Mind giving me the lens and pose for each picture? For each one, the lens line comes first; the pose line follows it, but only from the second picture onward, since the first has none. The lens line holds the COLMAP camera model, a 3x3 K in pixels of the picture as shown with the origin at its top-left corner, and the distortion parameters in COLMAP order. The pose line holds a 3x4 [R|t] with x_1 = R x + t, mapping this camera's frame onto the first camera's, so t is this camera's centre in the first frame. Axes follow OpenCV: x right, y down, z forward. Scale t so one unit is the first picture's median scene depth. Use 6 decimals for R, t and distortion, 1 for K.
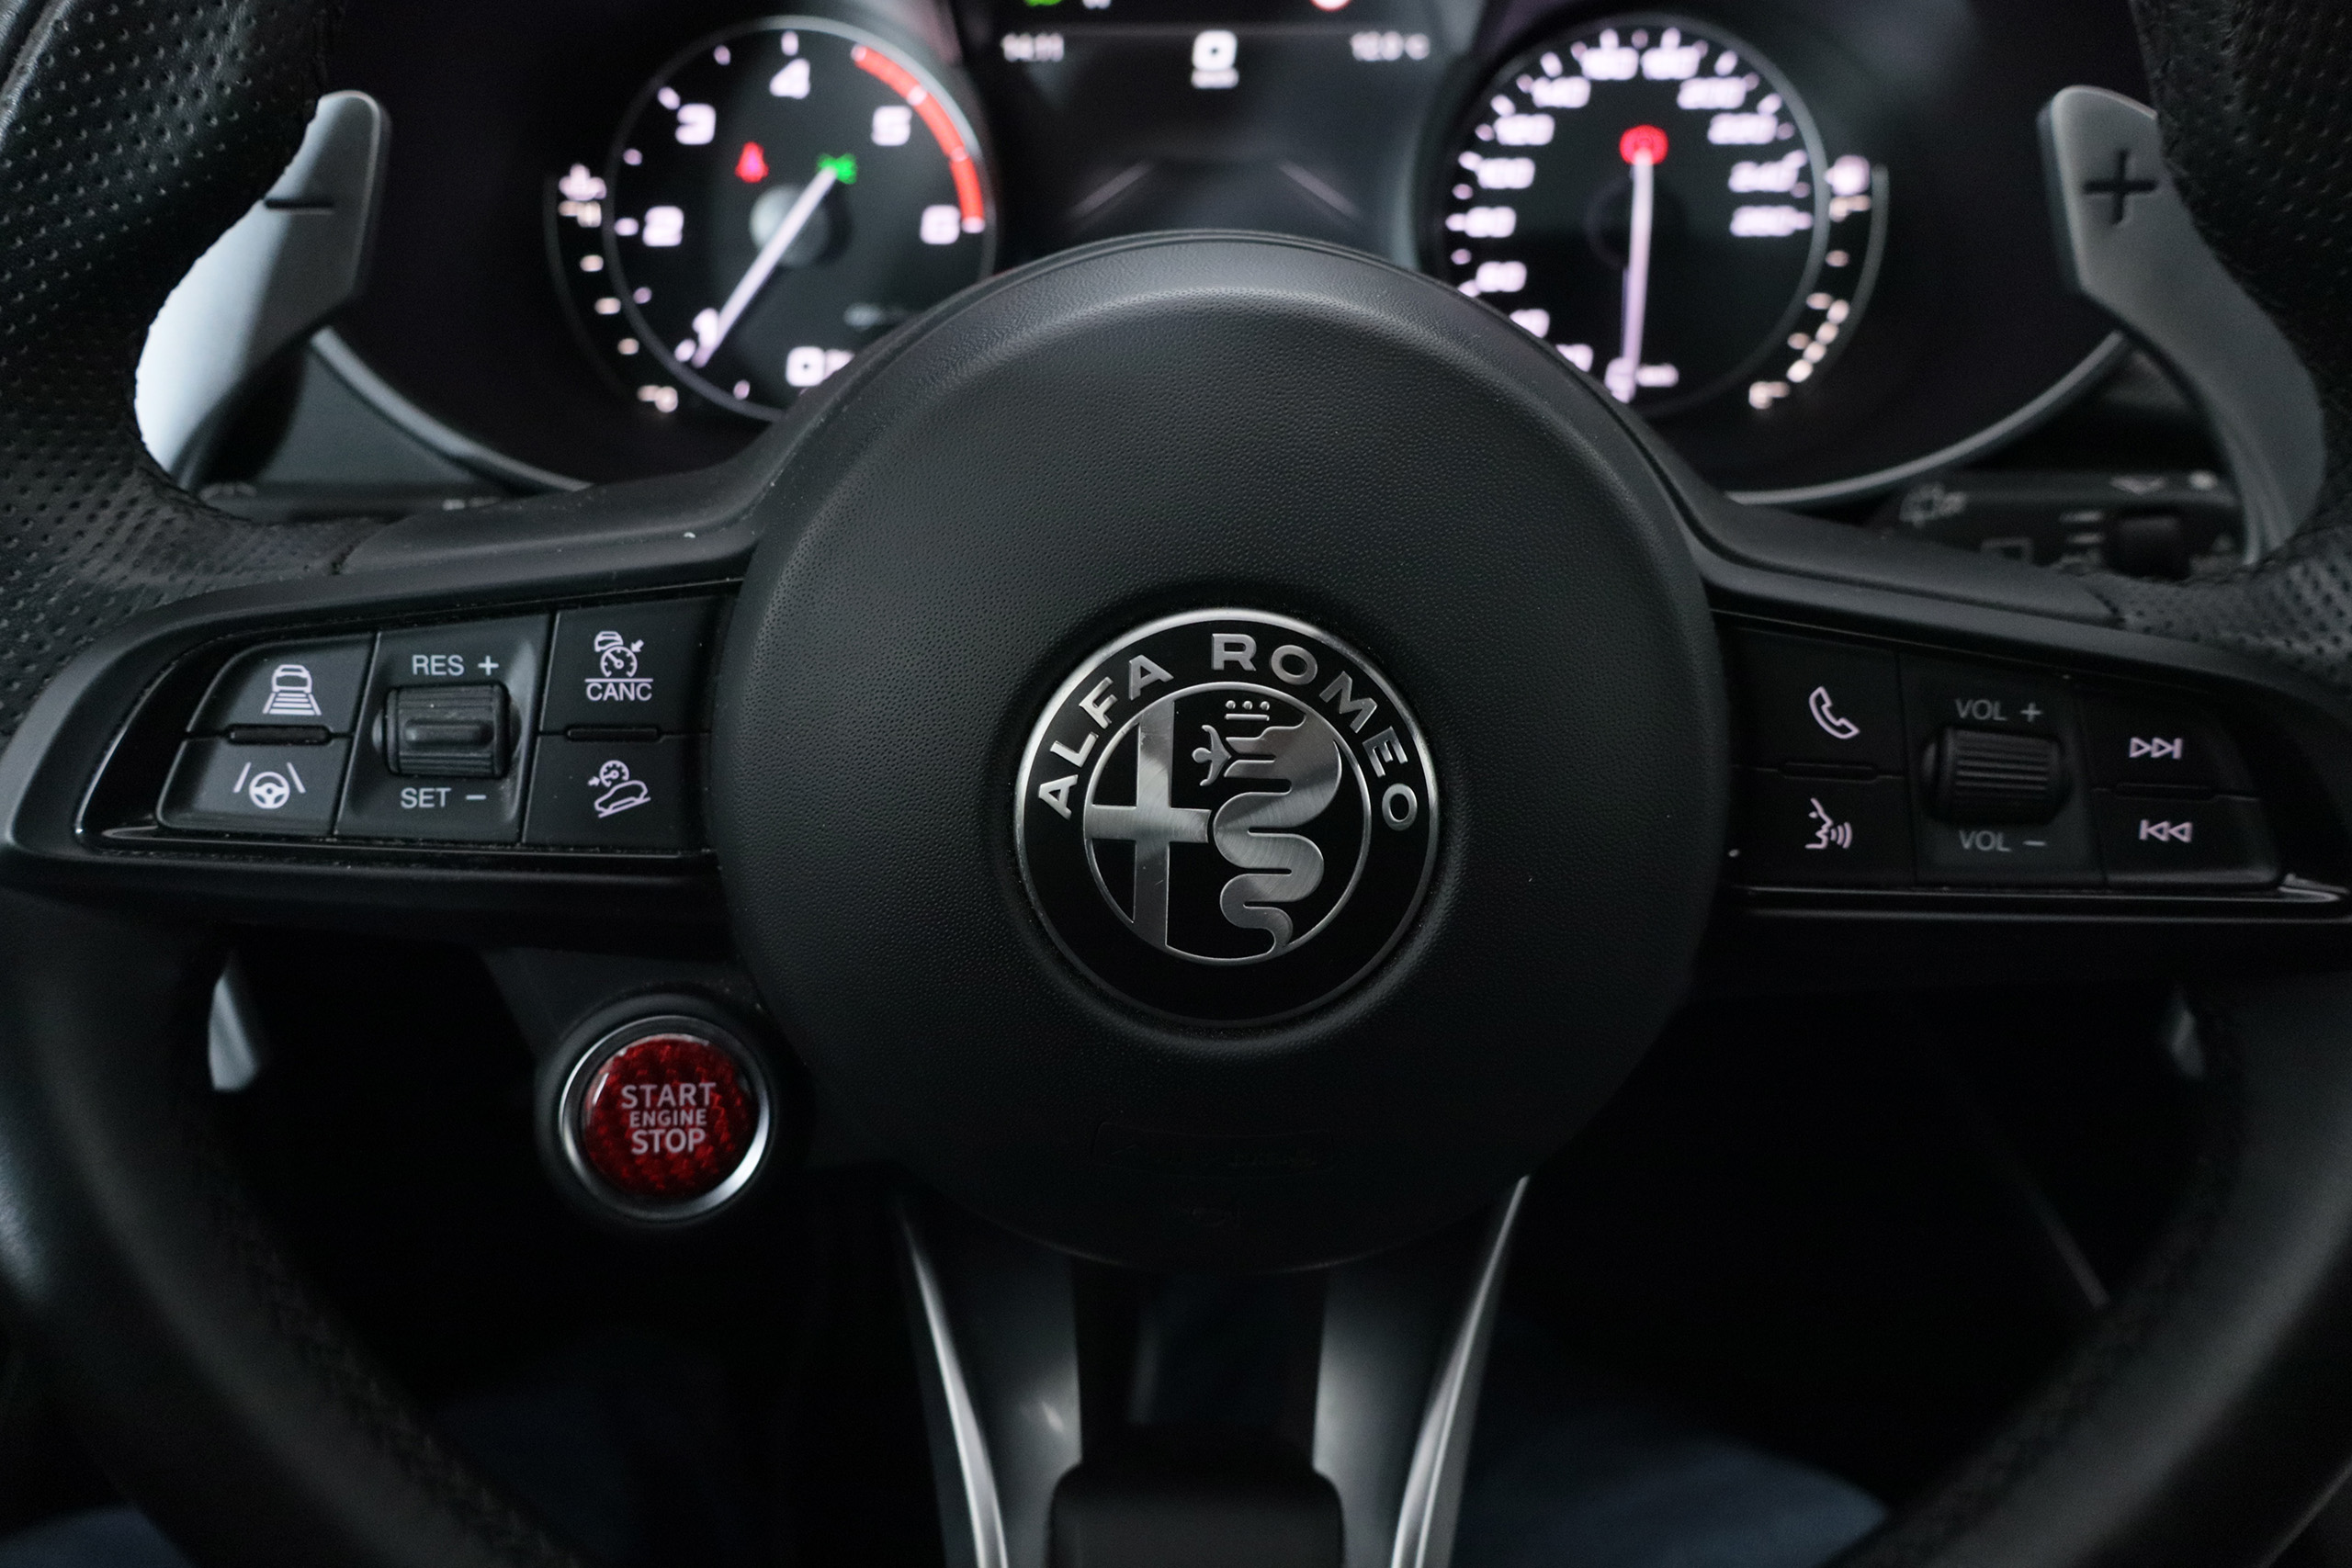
lens RADIAL K [[1887.8, 0, 1176.0], [0, 1887.8, 784.0], [0, 0, 1]] dist [-0.023680, -0.002260]
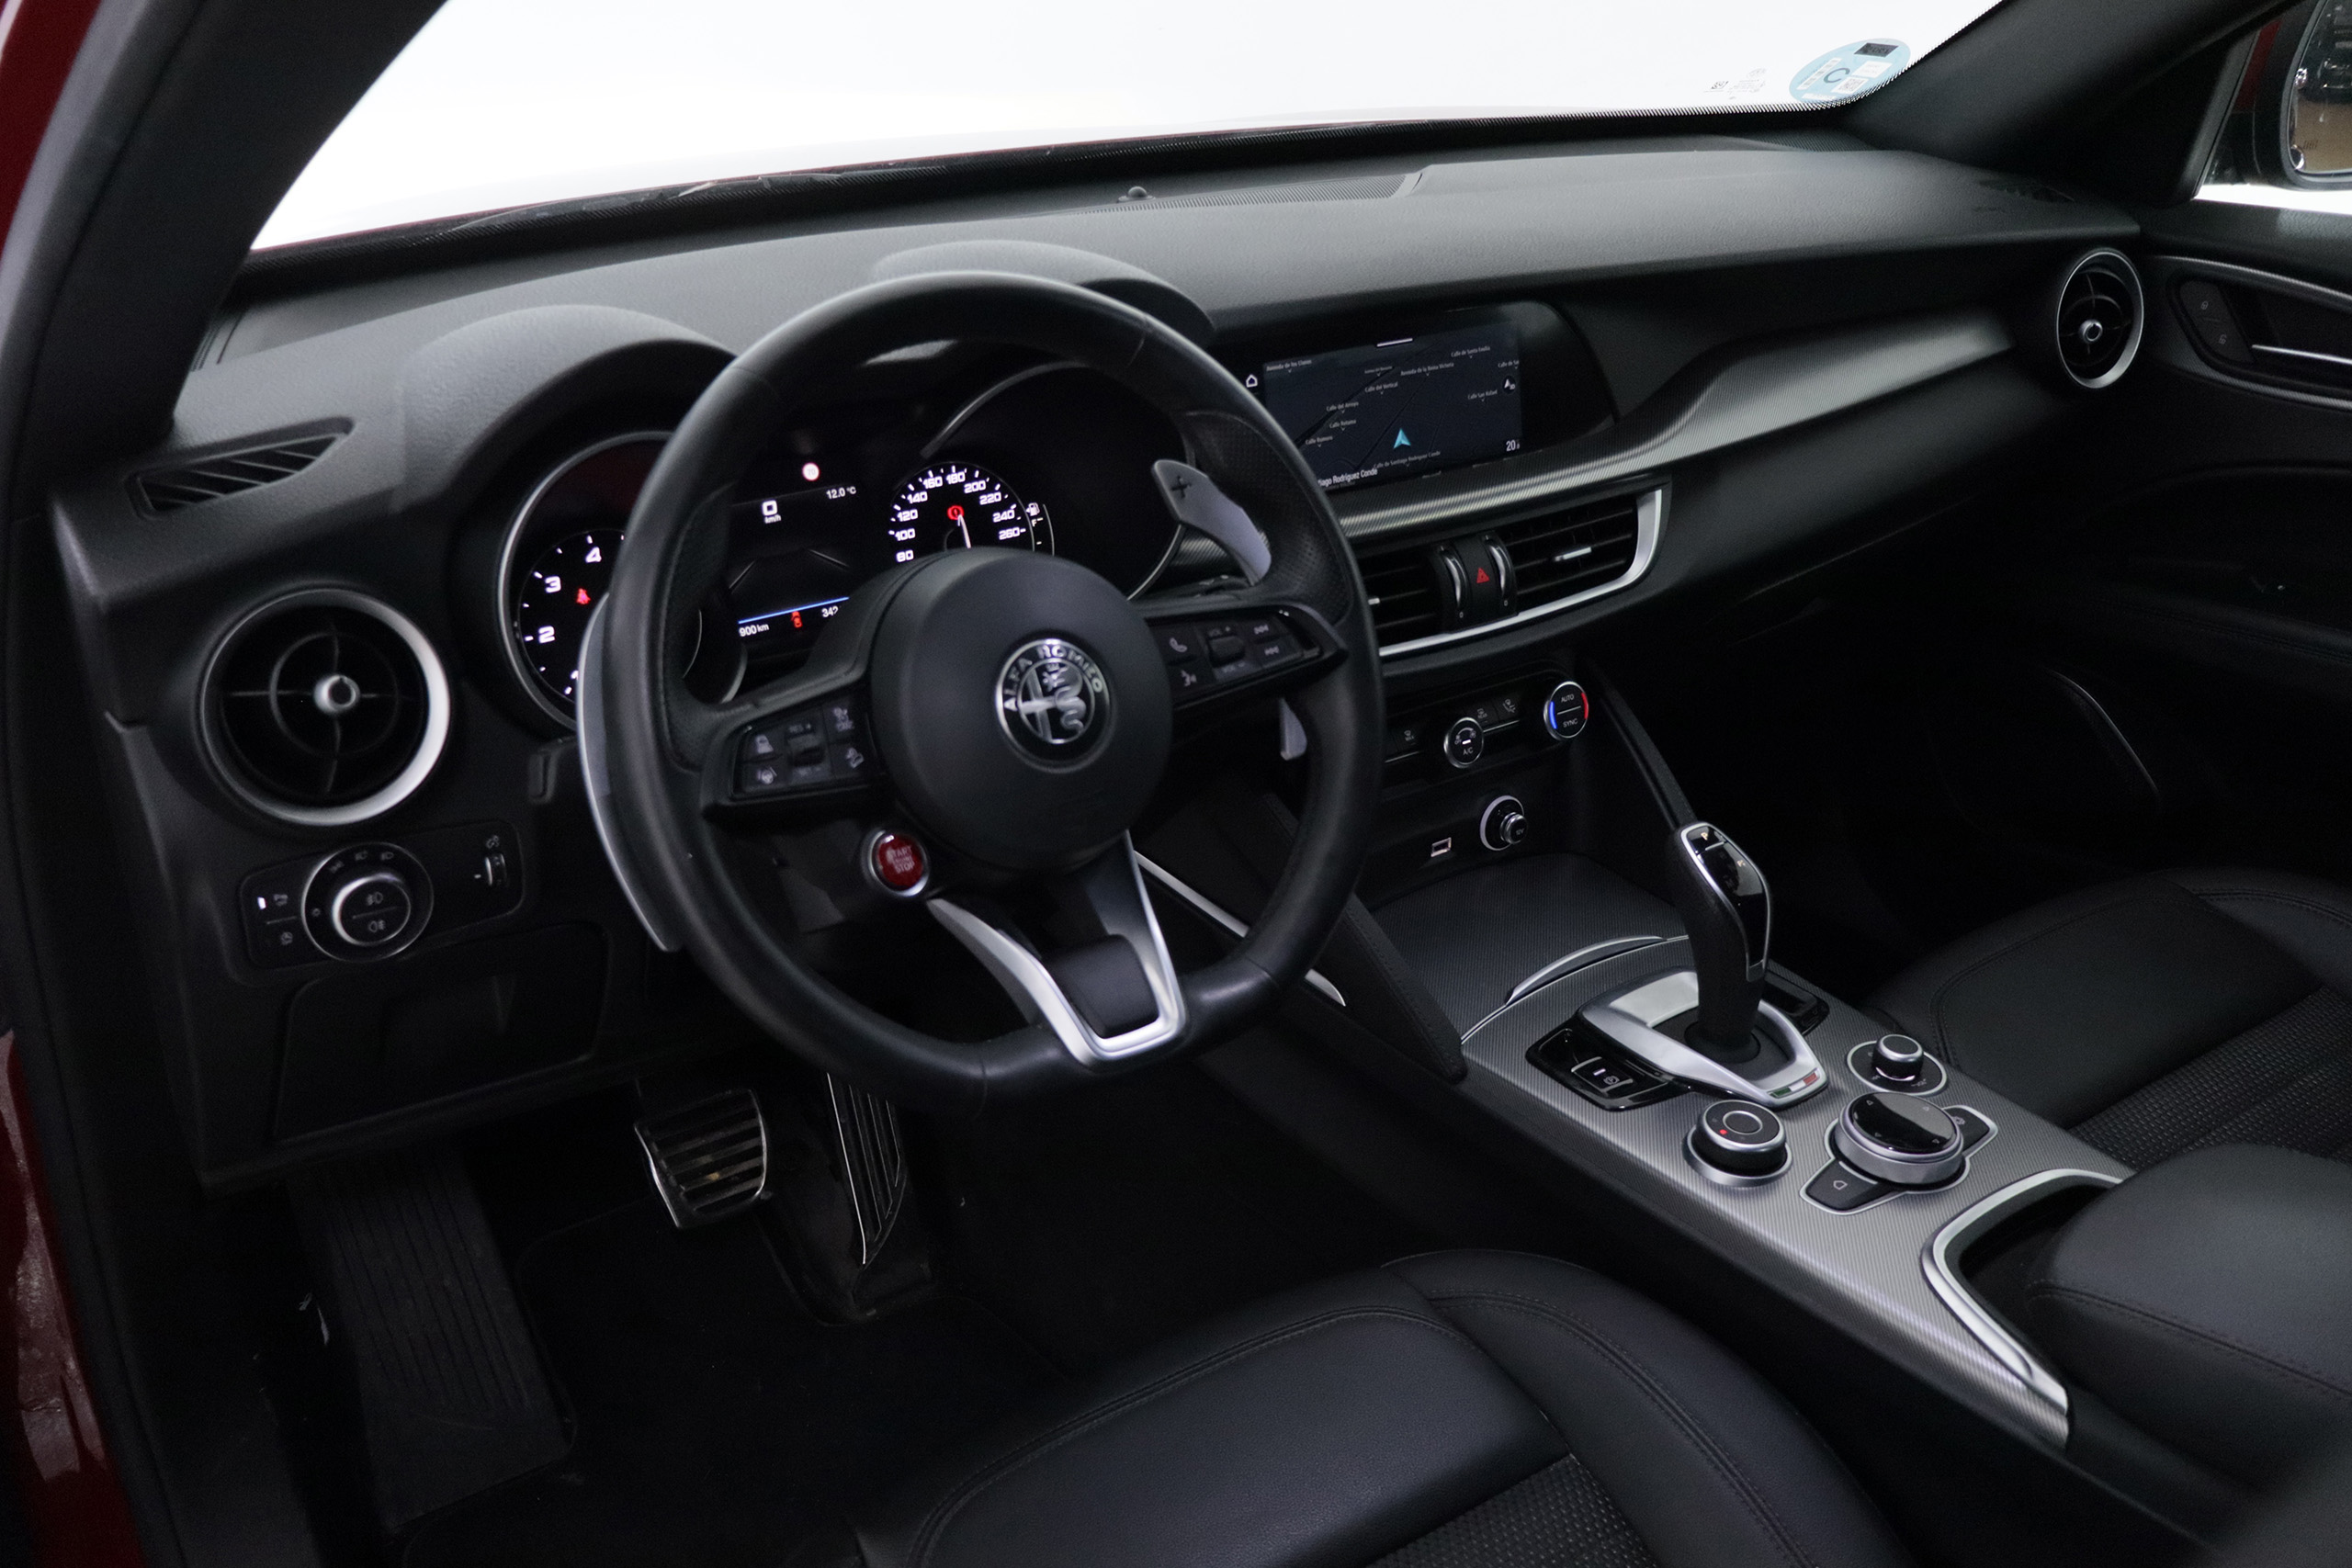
lens RADIAL K [[1887.8, 0, 1176.0], [0, 1887.8, 784.0], [0, 0, 1]] dist [-0.023680, -0.002260]
pose [[0.805285, -0.252437, 0.536461, -0.882971], [0.355573, 0.929676, -0.096285, 0.299671], [-0.474429, 0.268288, 0.838414, -1.013900]]
